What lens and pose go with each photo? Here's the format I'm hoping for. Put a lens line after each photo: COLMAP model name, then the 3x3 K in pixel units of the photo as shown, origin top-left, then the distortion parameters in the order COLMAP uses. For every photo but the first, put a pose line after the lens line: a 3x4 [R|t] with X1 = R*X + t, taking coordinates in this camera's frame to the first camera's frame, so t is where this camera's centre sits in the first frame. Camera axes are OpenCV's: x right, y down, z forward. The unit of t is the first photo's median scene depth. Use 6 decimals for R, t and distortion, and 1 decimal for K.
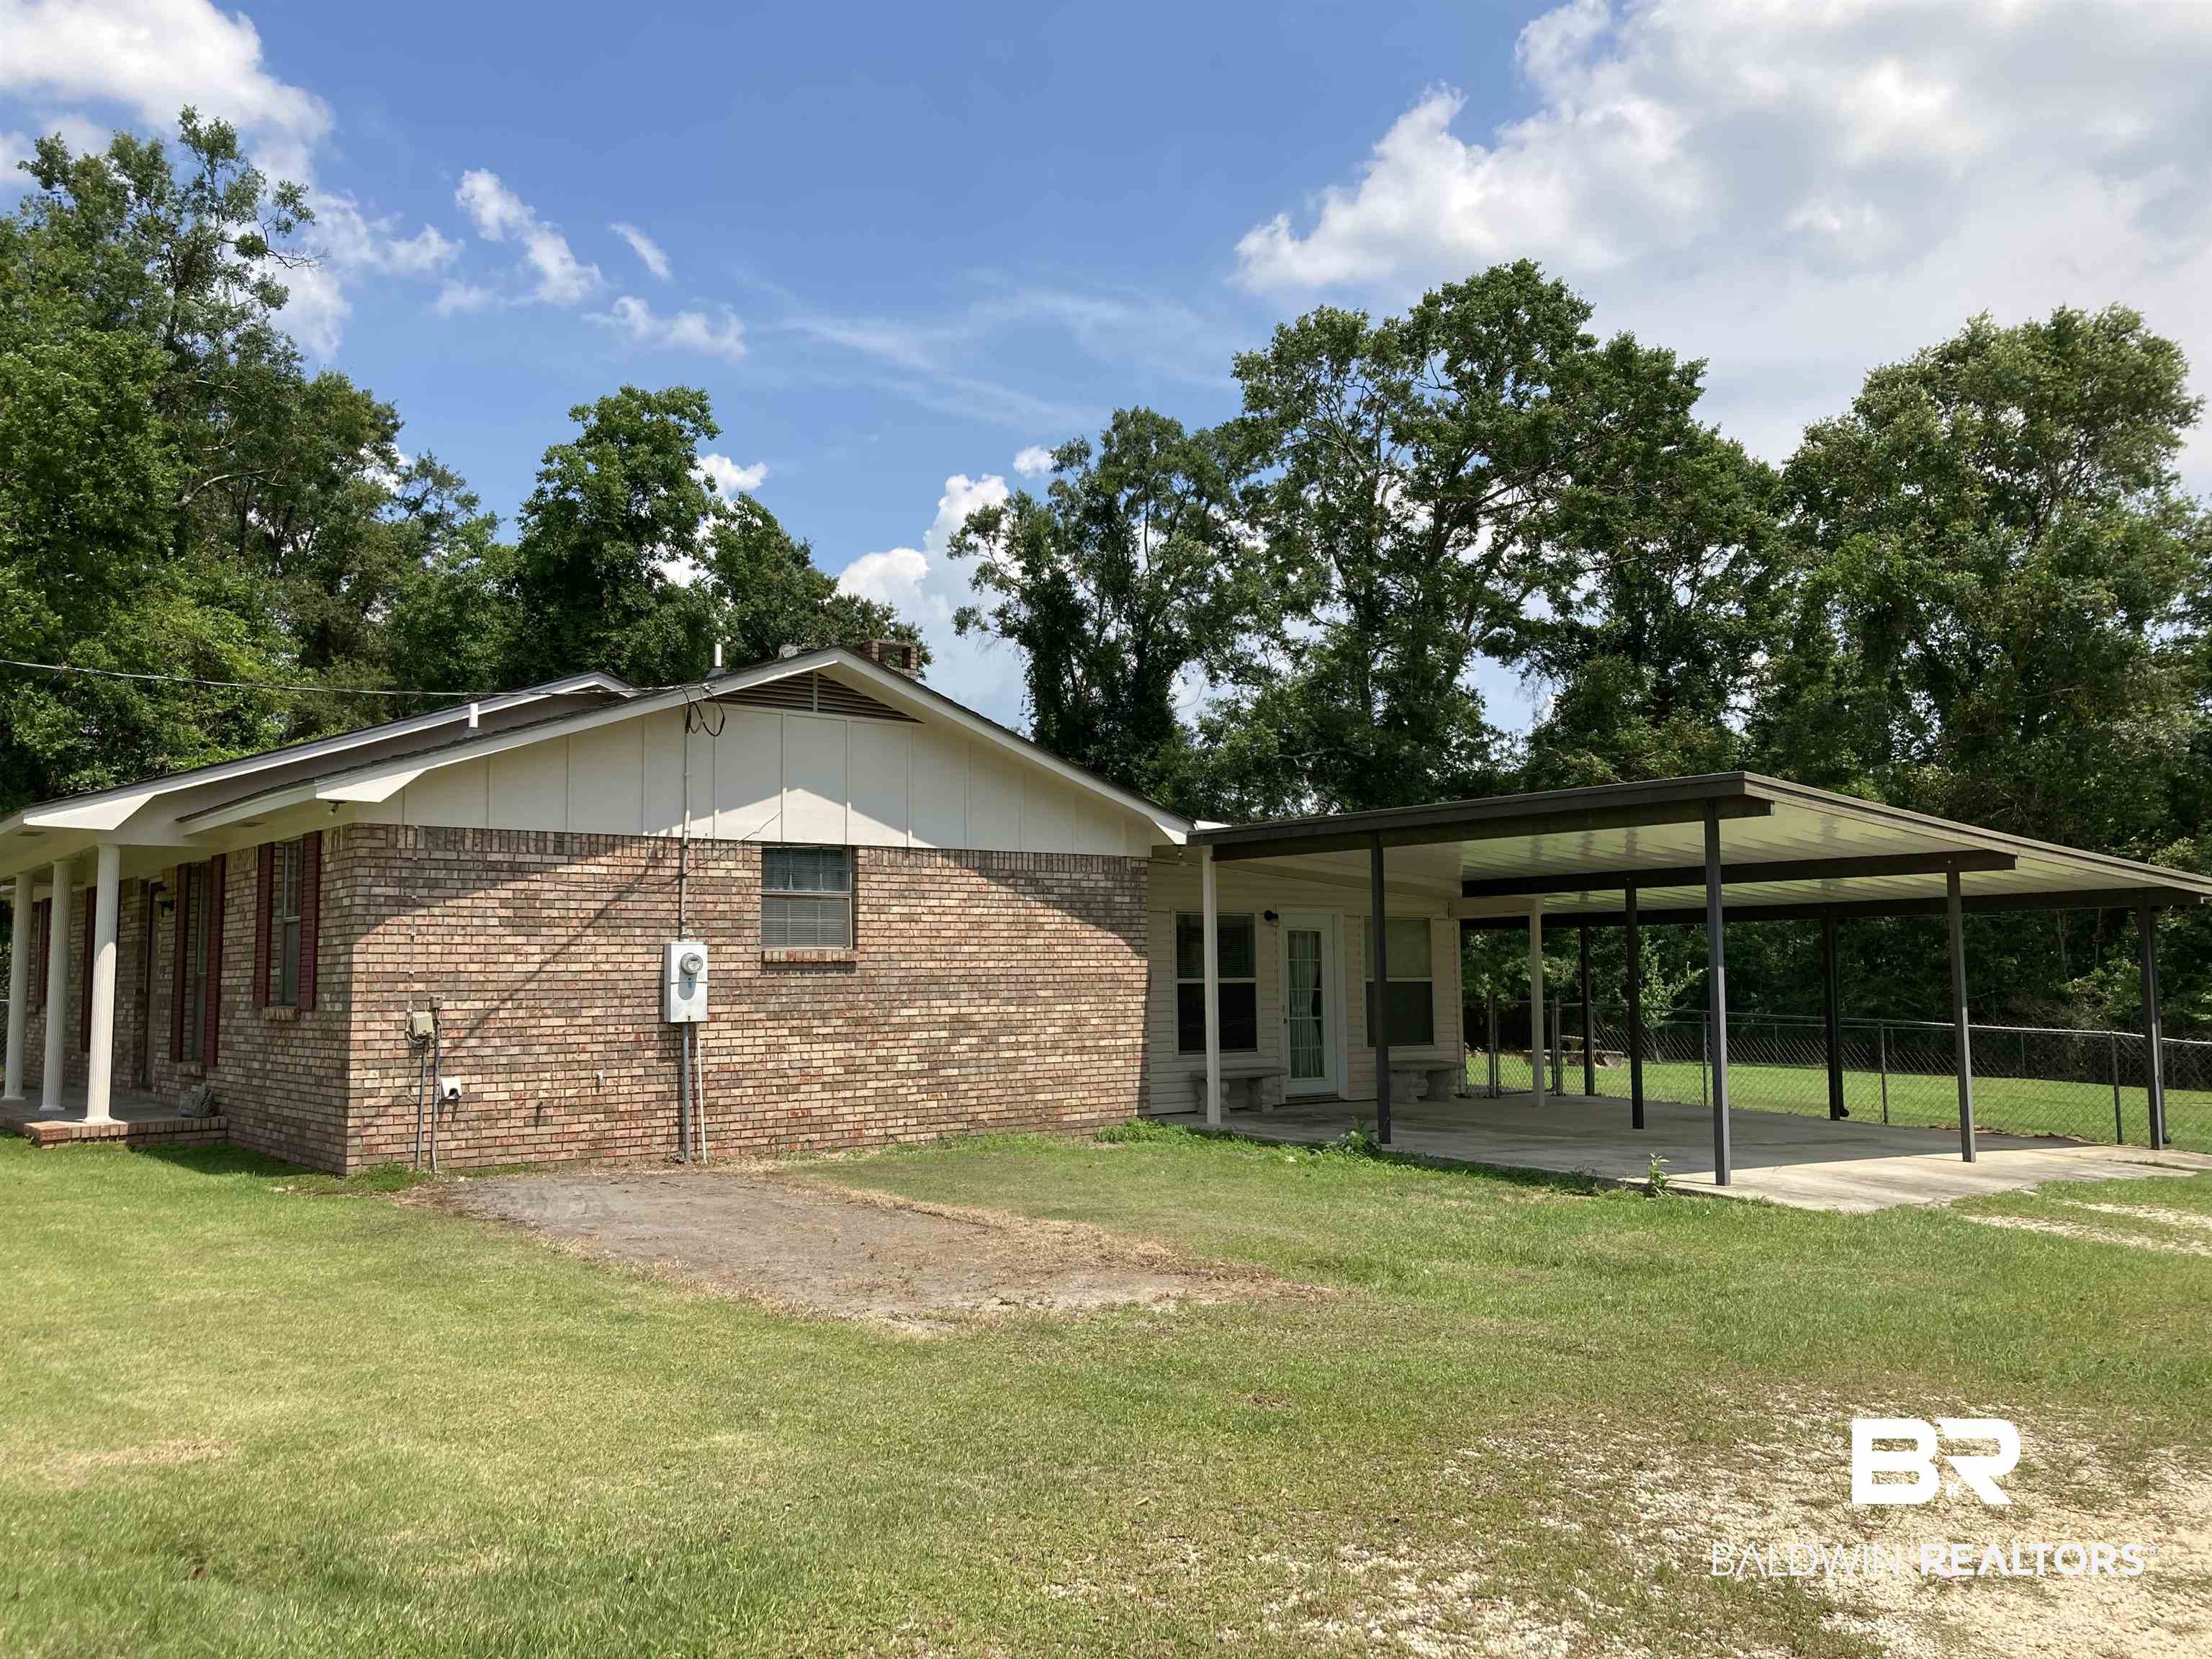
lens RADIAL K [[1763.5, 0, 1106.0], [0, 1763.5, 829.5], [0, 0, 1]] dist [0.022059, -0.017130]
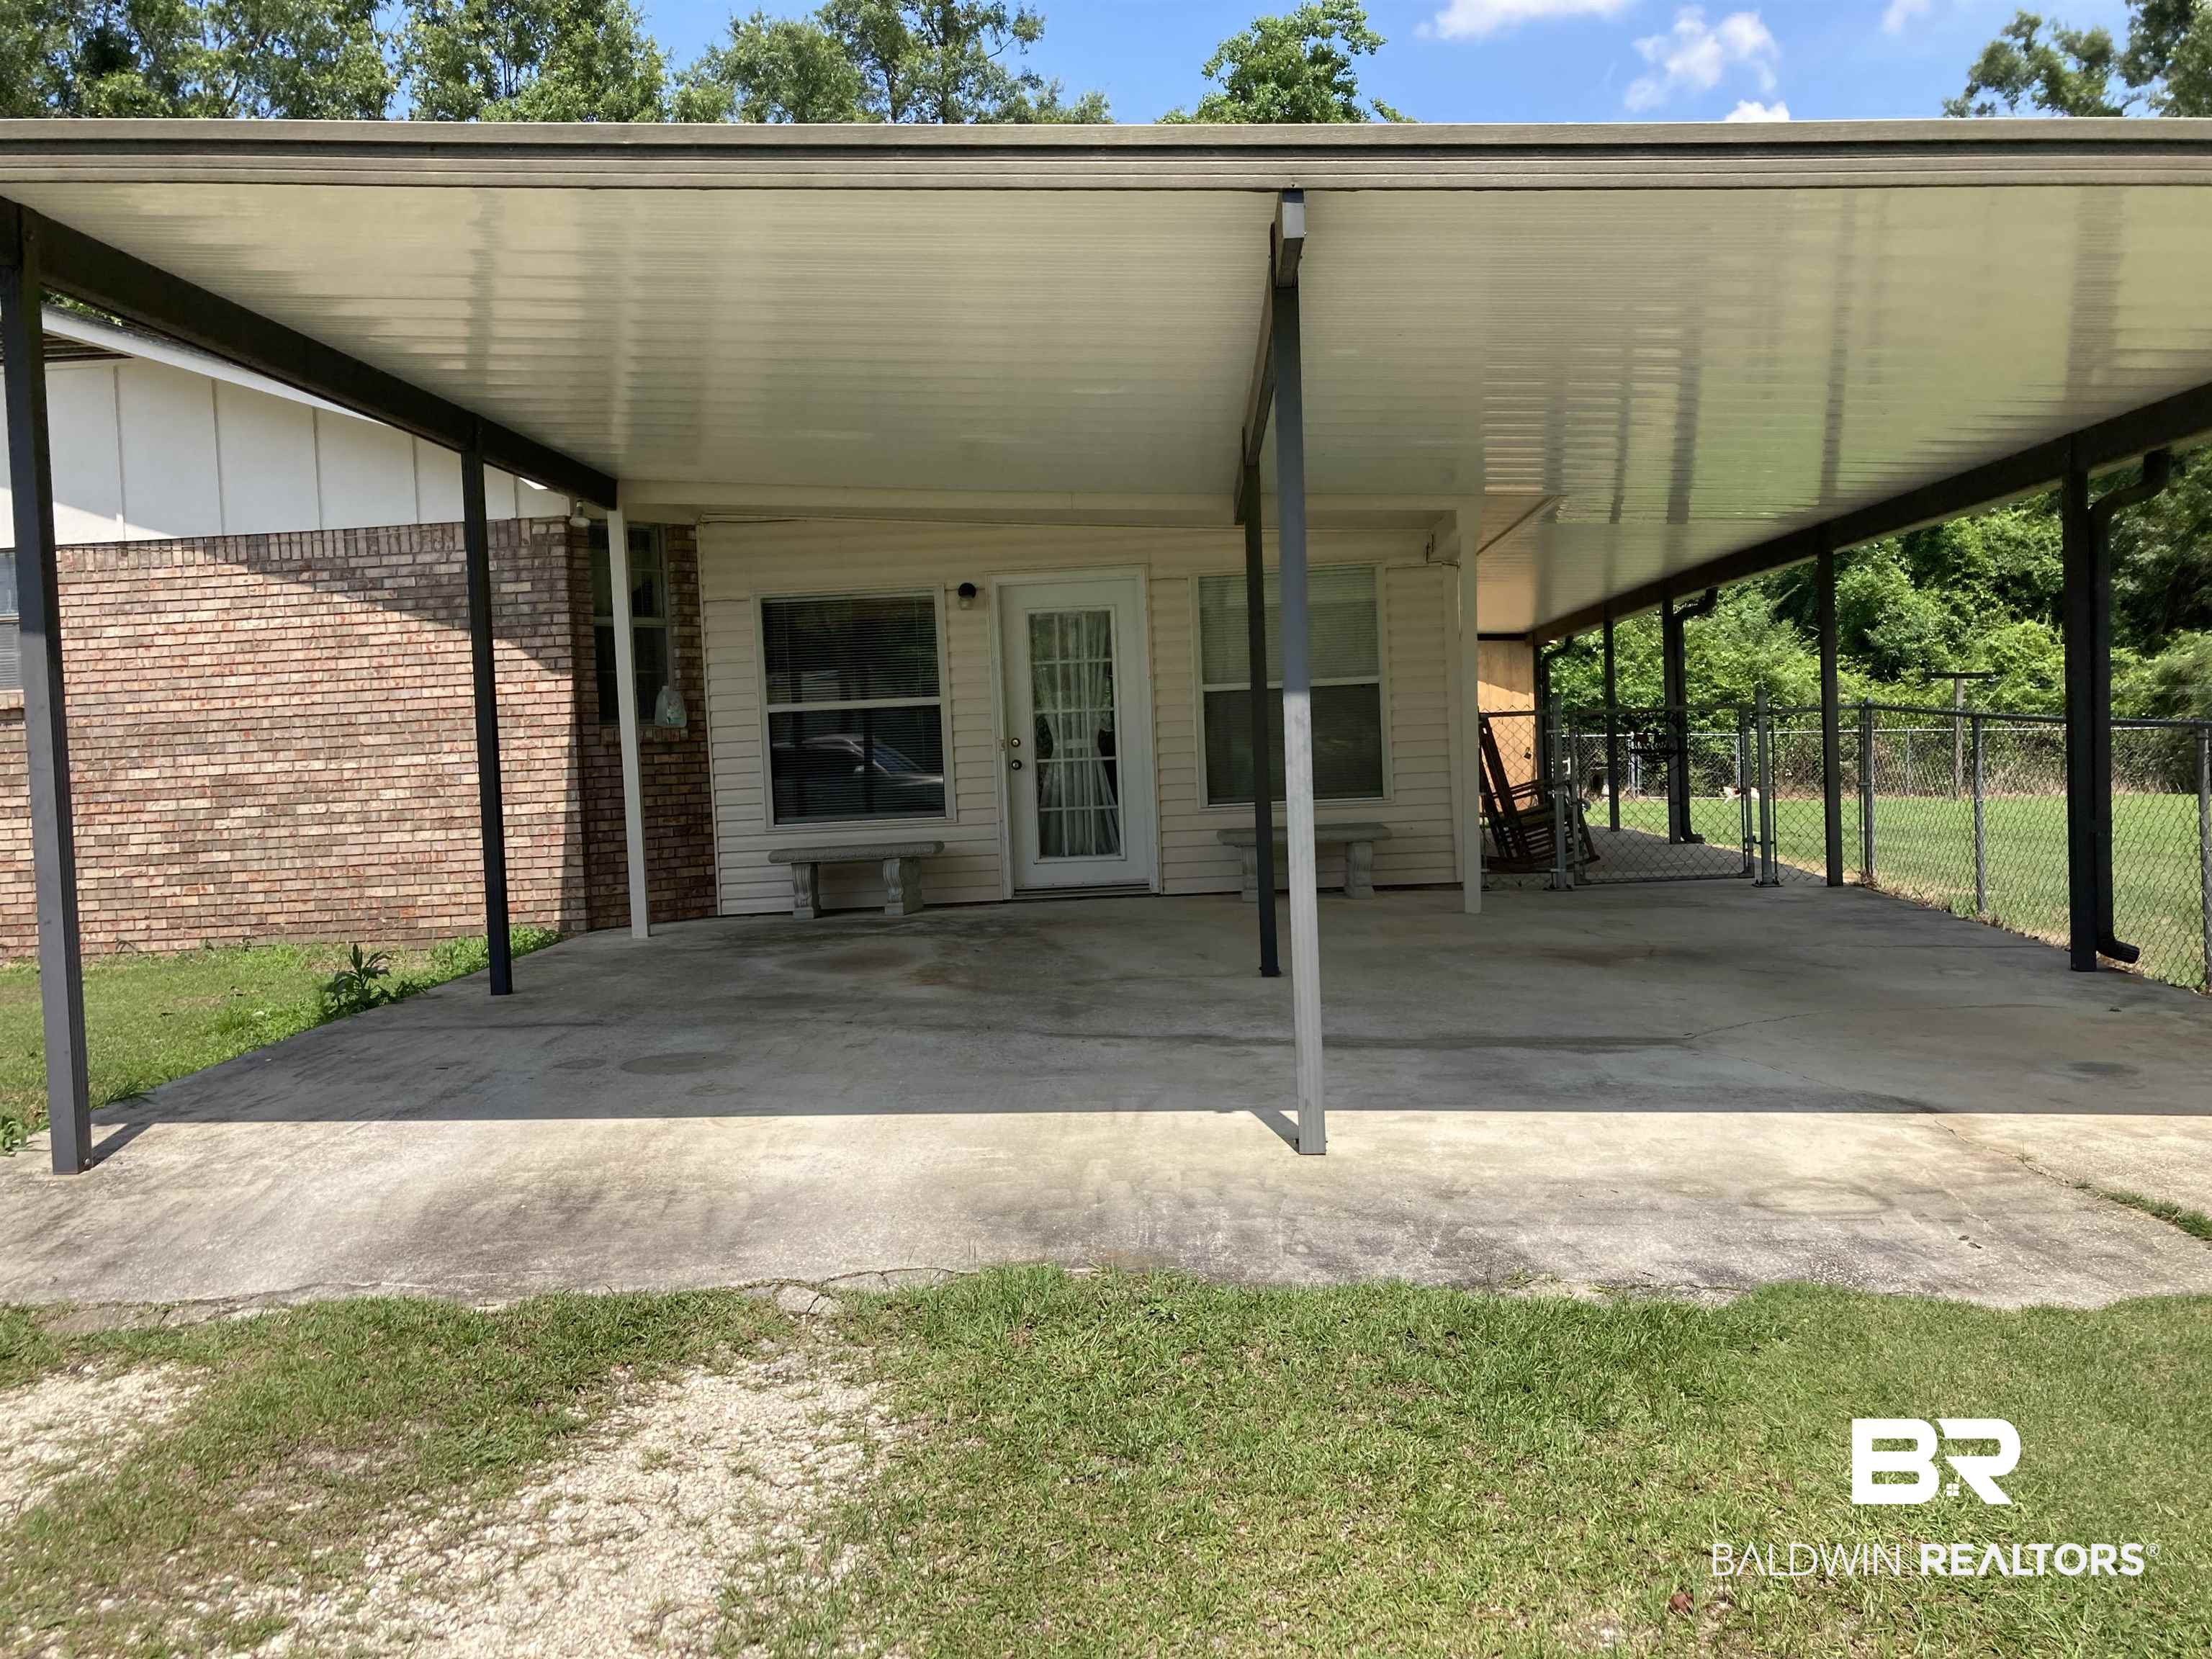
lens RADIAL K [[1763.5, 0, 1106.0], [0, 1763.5, 829.5], [0, 0, 1]] dist [0.022059, -0.017130]
pose [[0.742676, 0.006329, -0.669622, 0.646045], [0.096264, 0.988560, 0.116110, 0.078172], [0.662696, -0.150692, 0.733570, 0.712223]]
